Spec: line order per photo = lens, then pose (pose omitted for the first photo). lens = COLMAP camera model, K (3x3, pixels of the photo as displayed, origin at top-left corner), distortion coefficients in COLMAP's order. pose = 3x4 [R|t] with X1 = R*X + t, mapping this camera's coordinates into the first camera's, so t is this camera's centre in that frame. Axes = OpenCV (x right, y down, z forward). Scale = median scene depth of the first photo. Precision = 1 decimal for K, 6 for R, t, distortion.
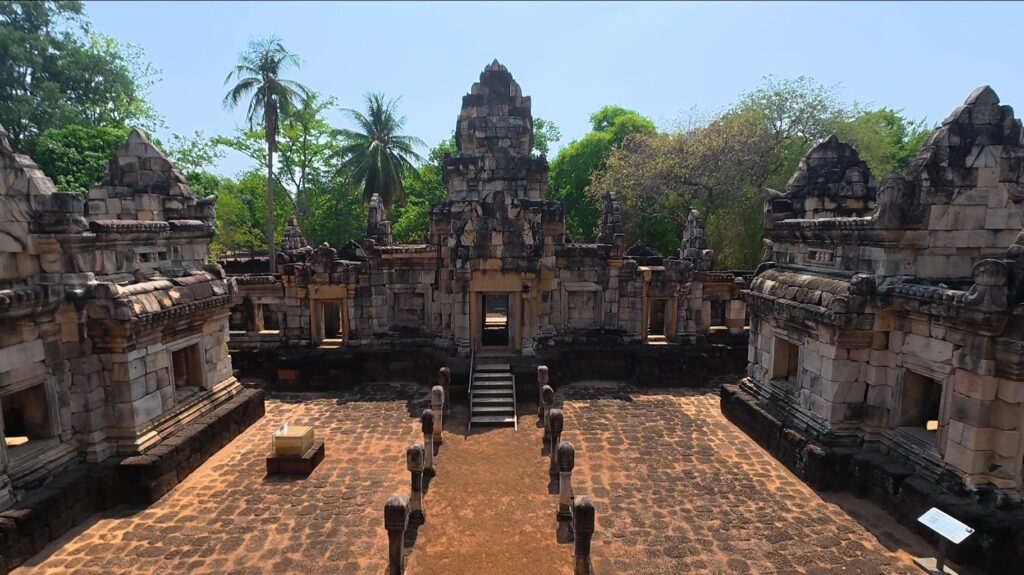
lens RADIAL K [[514.1, 0, 517.4], [0, 514.1, 290.1], [0, 0, 1]] dist [-0.013655, 0.003417]
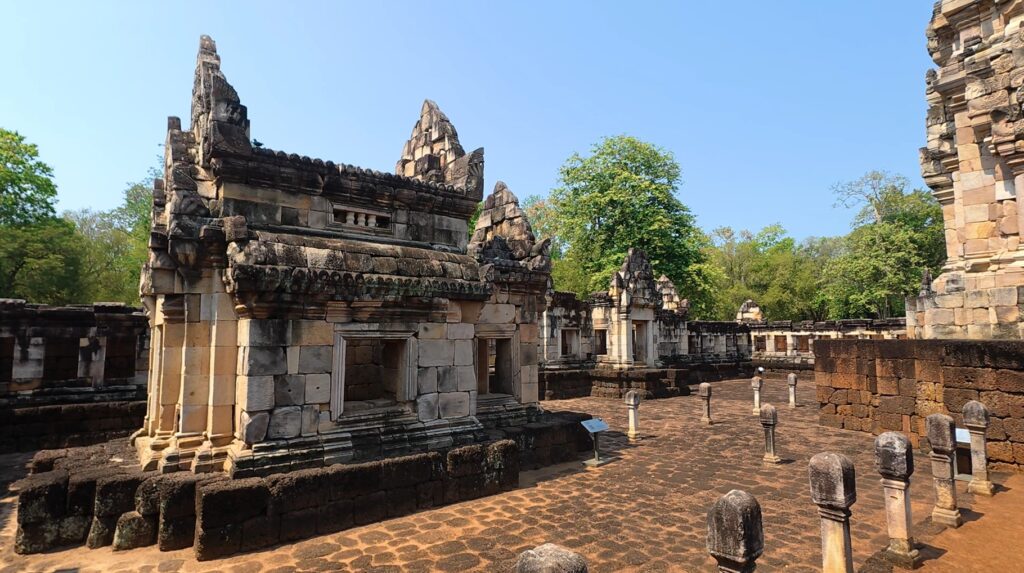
lens RADIAL K [[514.1, 0, 509.9], [0, 514.1, 289.0], [0, 0, 1]] dist [-0.013655, 0.003417]
pose [[-0.589348, 0.081881, 0.803719, -0.118186], [0.101692, 0.994456, -0.026745, 0.081999], [-0.801454, 0.065970, -0.594407, 1.451175]]
